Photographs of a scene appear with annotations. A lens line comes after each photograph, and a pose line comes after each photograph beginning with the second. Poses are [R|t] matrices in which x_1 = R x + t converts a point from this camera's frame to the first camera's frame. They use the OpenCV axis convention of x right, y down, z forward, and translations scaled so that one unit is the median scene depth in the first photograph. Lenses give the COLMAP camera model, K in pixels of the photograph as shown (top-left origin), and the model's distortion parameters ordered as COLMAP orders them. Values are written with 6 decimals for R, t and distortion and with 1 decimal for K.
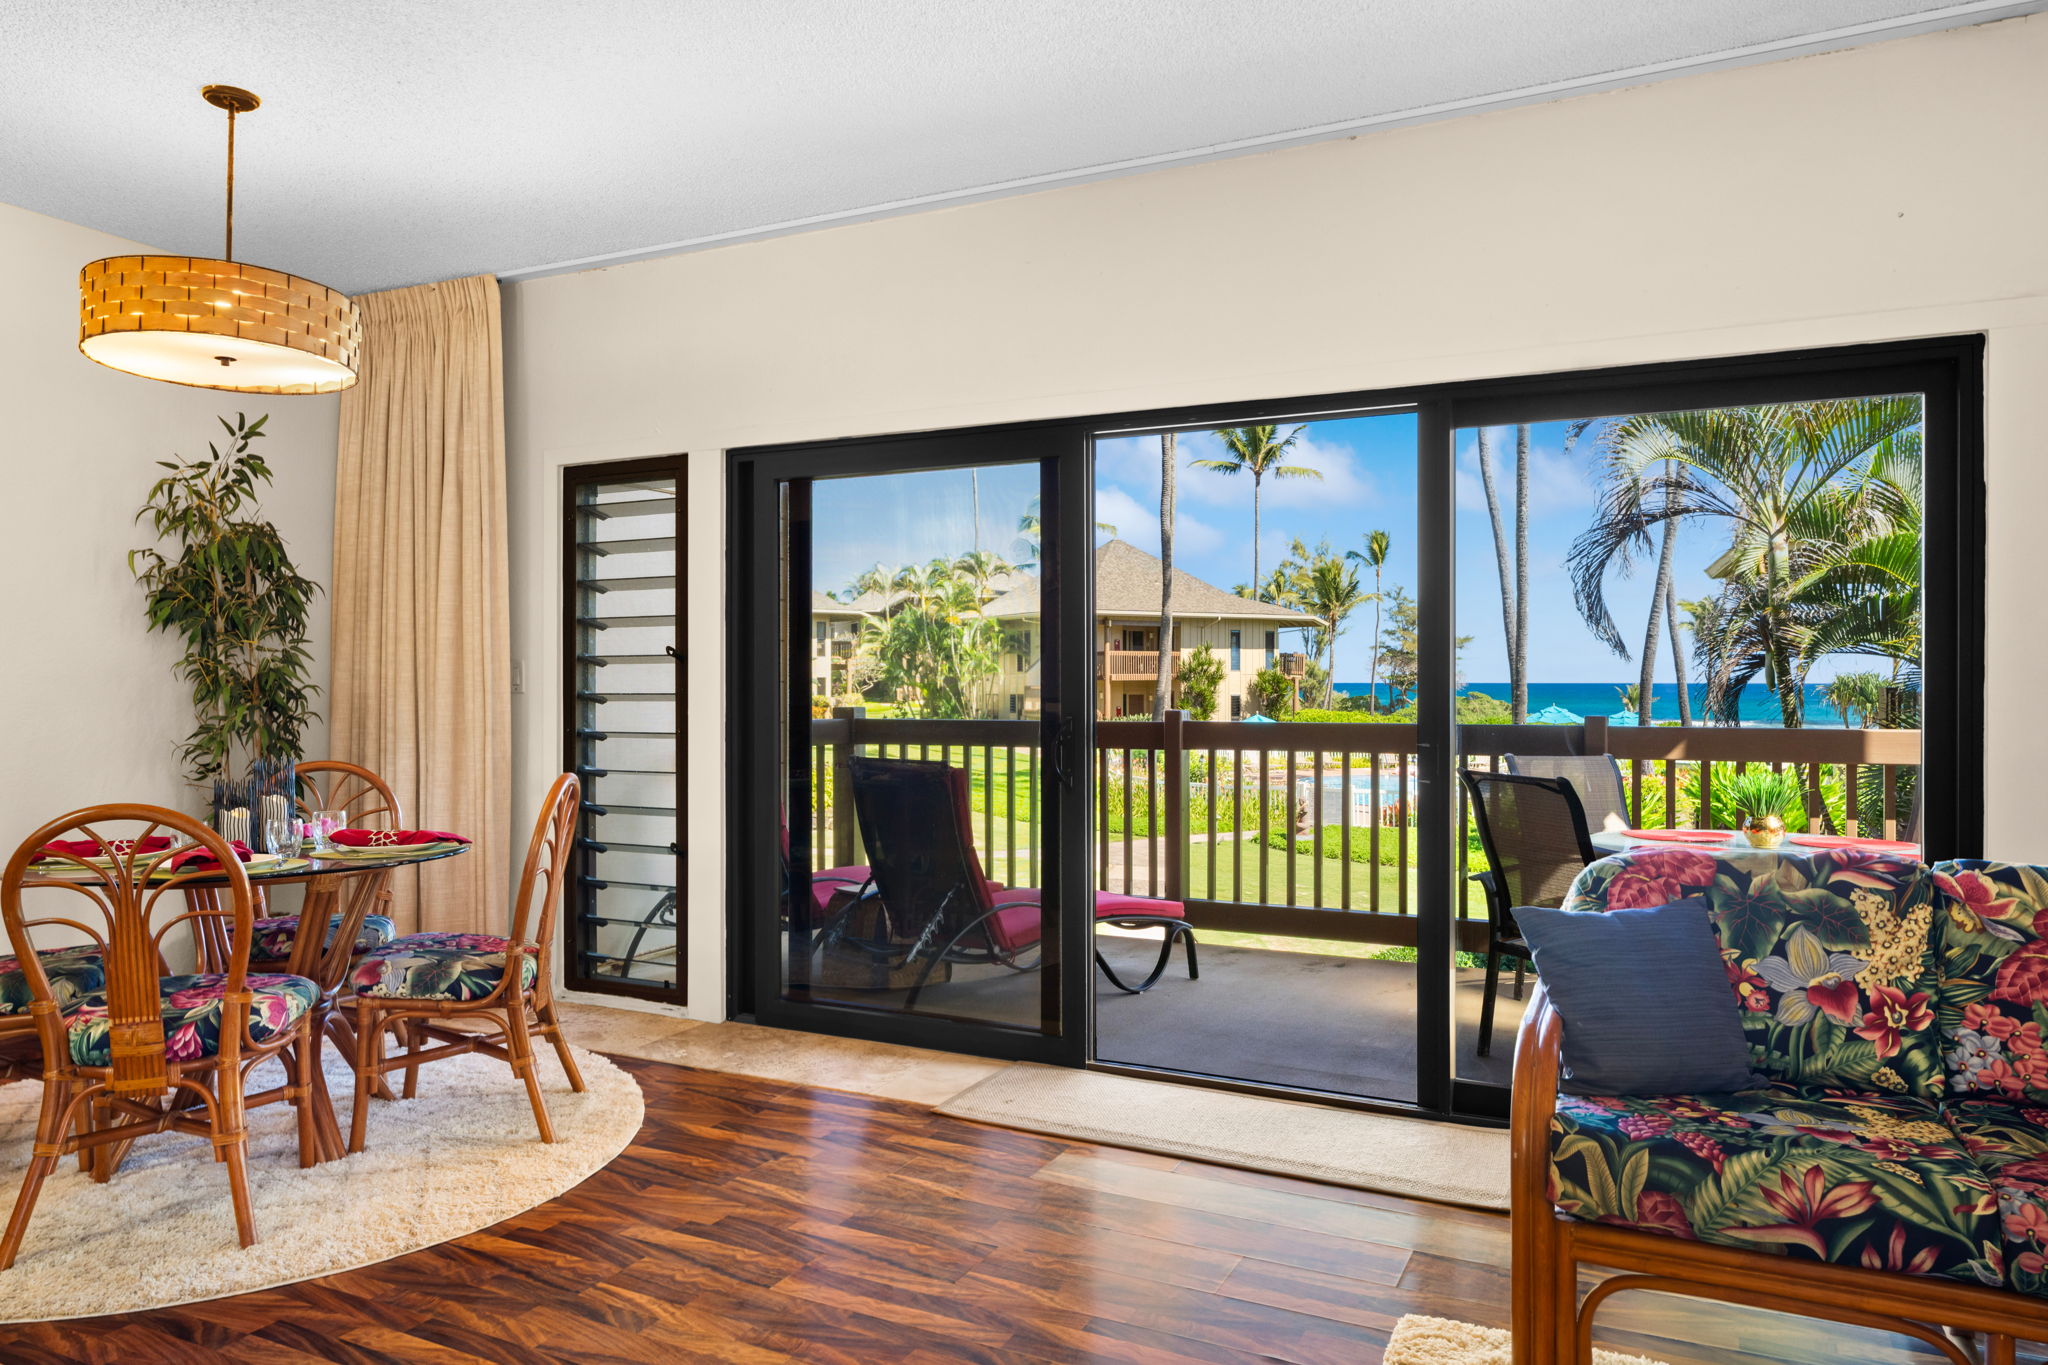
lens RADIAL K [[1338.4, 0, 1024.0], [0, 1338.4, 682.5], [0, 0, 1]] dist [0.000459, 0.004078]
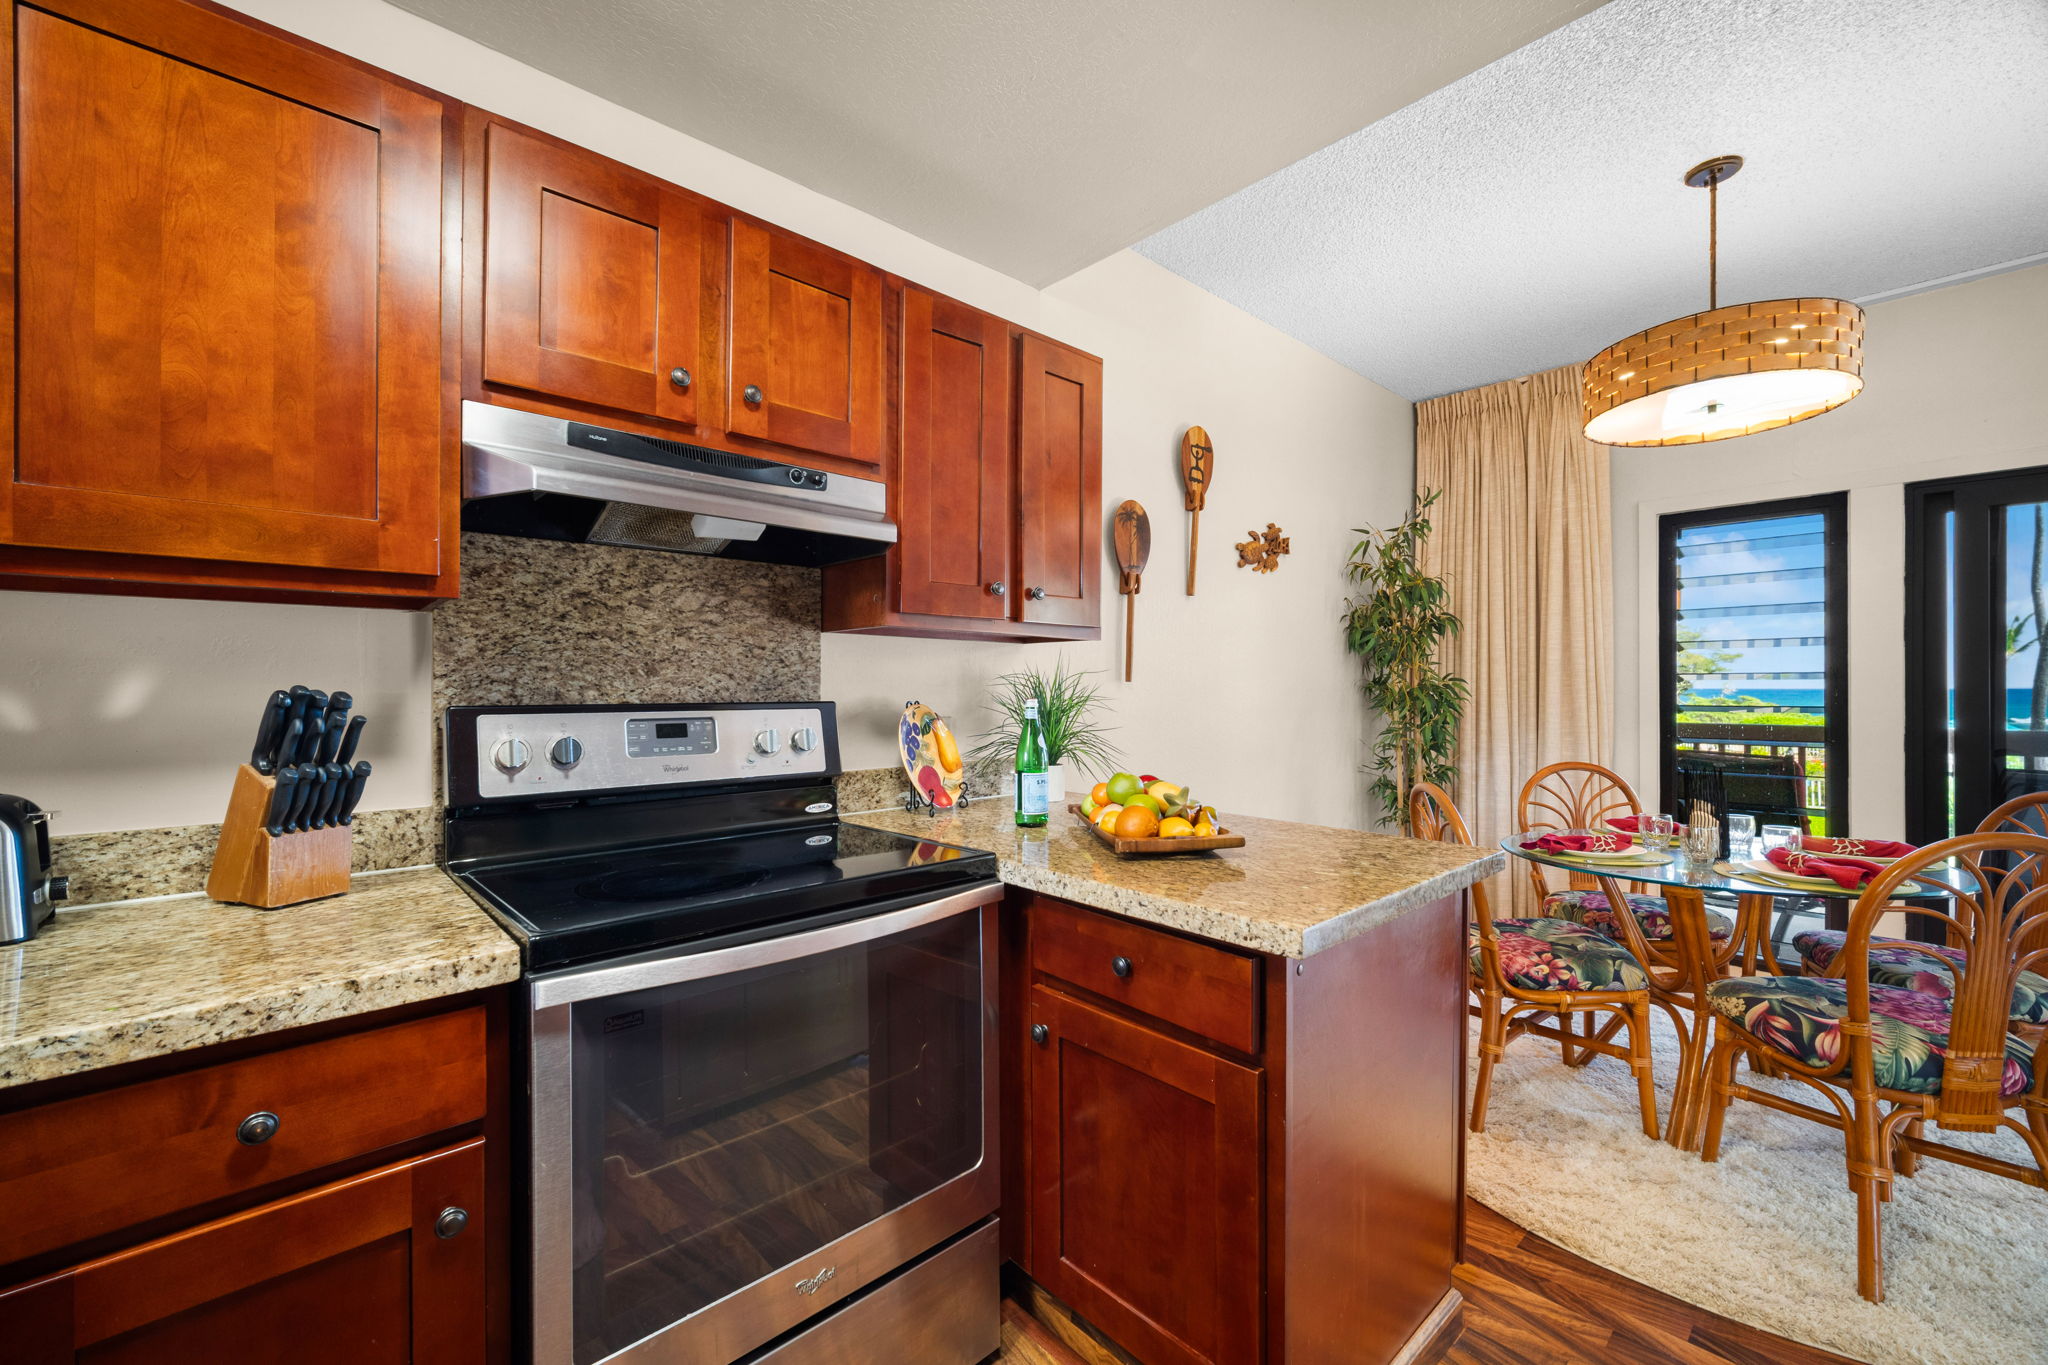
lens RADIAL K [[825.1, 0, 1018.3], [0, 825.1, 689.9], [0, 0, 1]] dist [-0.000513, -0.000077]
pose [[0.932301, 0.001625, -0.361681, -0.651364], [-0.001111, 0.999998, 0.001630, -0.006244], [0.361683, -0.001118, 0.932301, 0.115824]]
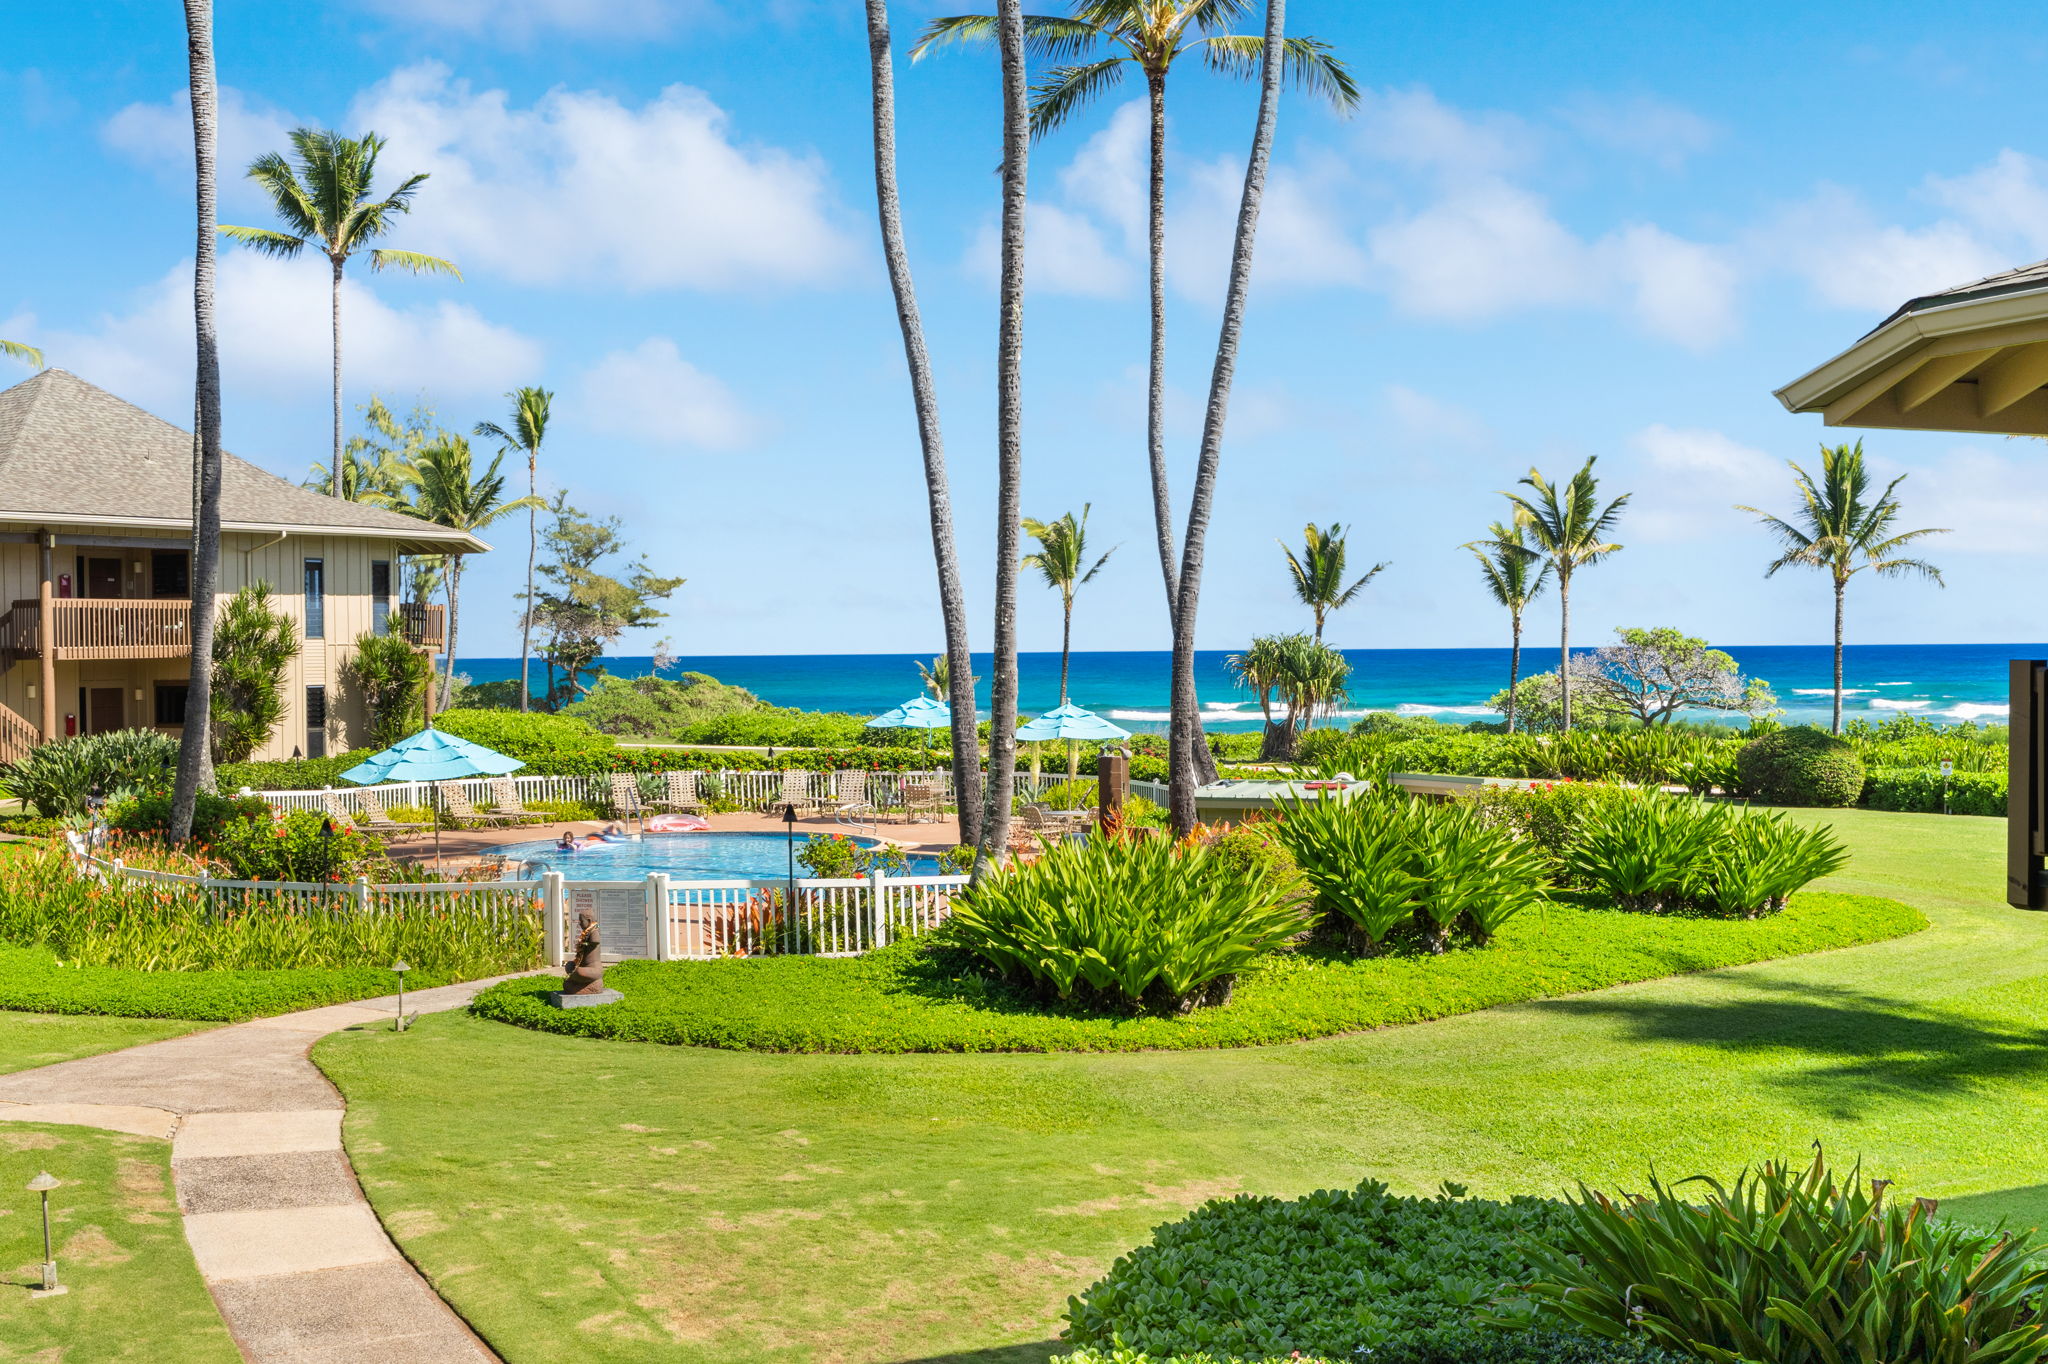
lens RADIAL K [[2208.7, 0, 970.2], [0, 2208.7, 685.3], [0, 0, 1]] dist [-0.004073, -0.009221]
pose [[0.883182, -0.017408, 0.468708, -0.165004], [0.011540, 0.999815, 0.015388, -0.007712], [-0.468889, -0.008182, 0.883219, 1.444695]]
